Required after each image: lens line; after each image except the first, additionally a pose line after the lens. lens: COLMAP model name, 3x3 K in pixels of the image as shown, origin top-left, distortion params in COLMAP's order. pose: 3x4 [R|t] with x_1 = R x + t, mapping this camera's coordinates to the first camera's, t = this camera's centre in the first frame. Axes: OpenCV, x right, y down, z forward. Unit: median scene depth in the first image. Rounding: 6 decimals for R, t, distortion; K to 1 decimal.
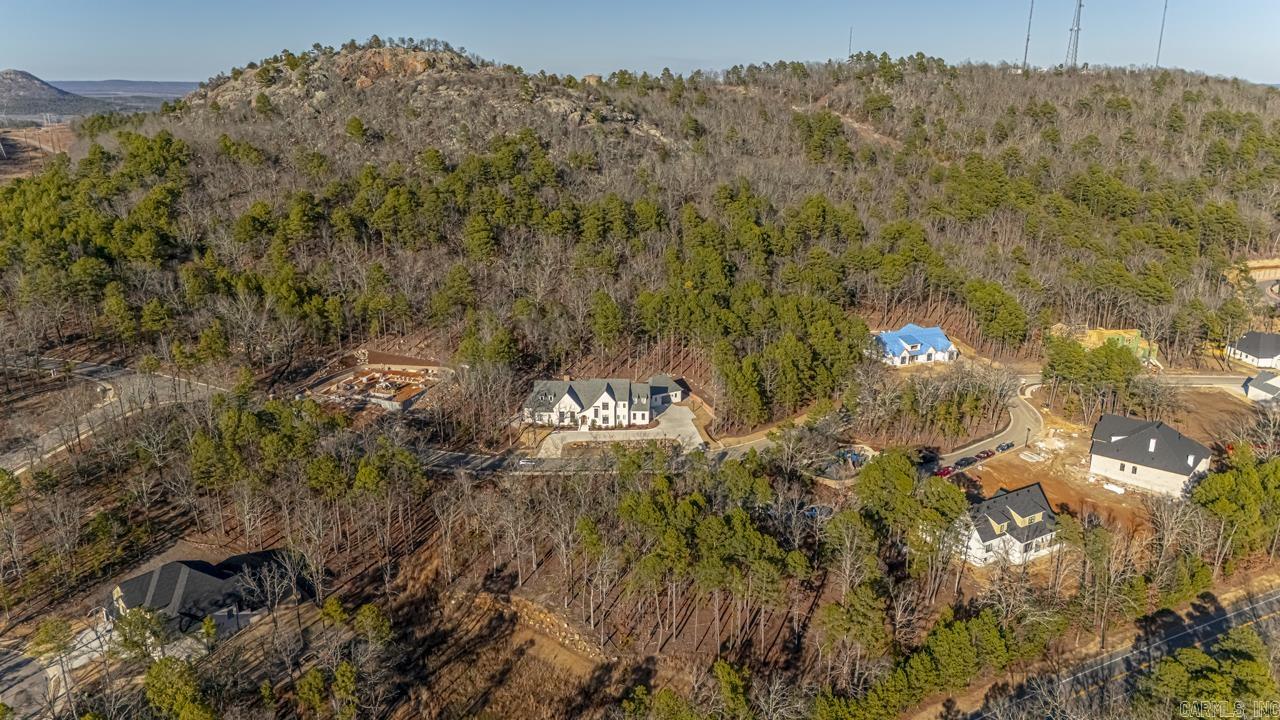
lens RADIAL K [[936.1, 0, 643.3], [0, 936.1, 356.9], [0, 0, 1]] dist [0.079927, -0.076600]
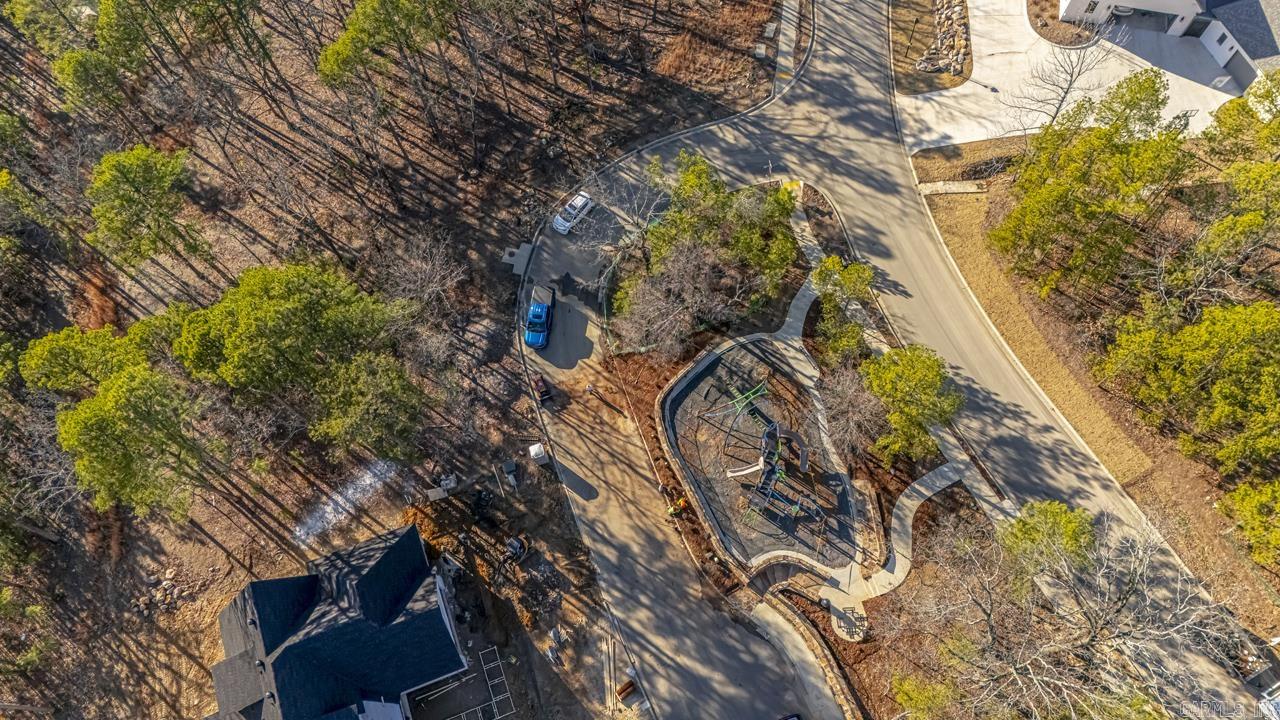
lens RADIAL K [[936.1, 0, 635.5], [0, 936.1, 366.1], [0, 0, 1]] dist [0.079927, -0.076600]
pose [[-0.186916, 0.905431, -0.381125, 0.296378], [-0.261698, 0.328050, 0.907688, -0.174219], [0.946877, 0.269401, 0.175631, 0.826342]]
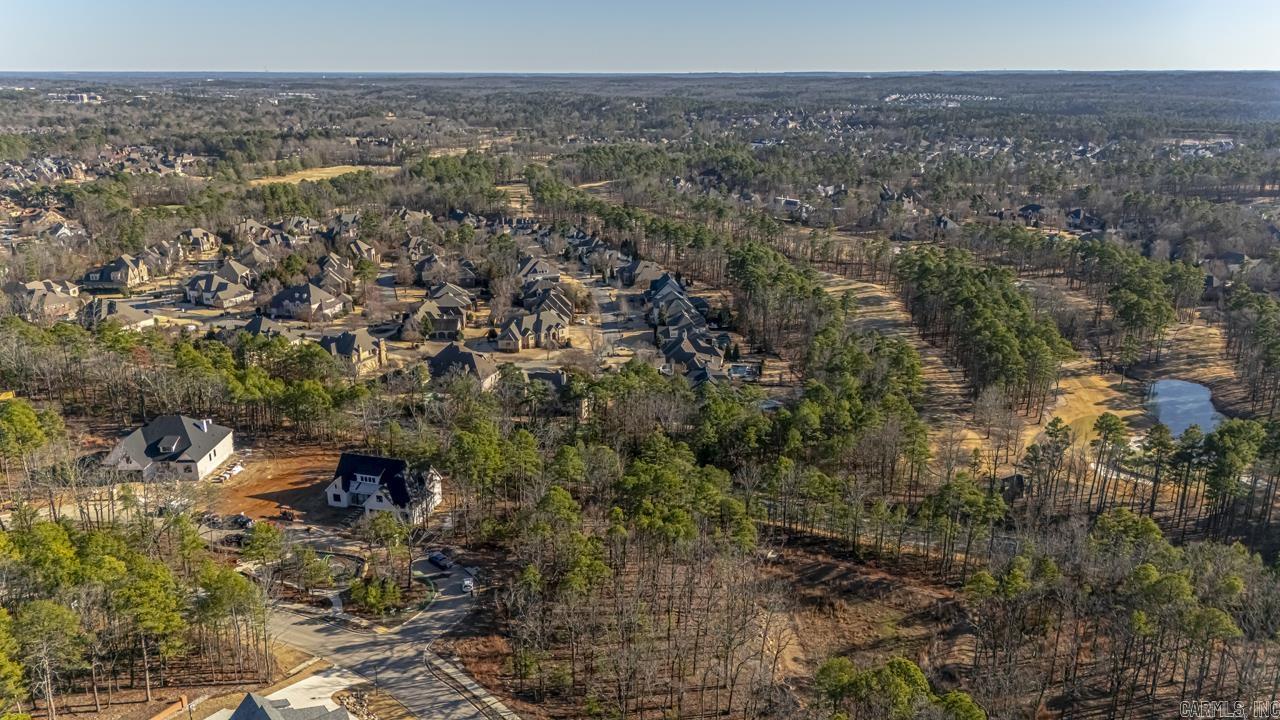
lens RADIAL K [[936.1, 0, 641.6], [0, 936.1, 359.9], [0, 0, 1]] dist [0.079927, -0.076600]
pose [[-0.660912, -0.223433, 0.716430, -0.454375], [0.212940, 0.859582, 0.464516, -0.314518], [-0.719619, 0.459561, -0.520530, 1.052343]]
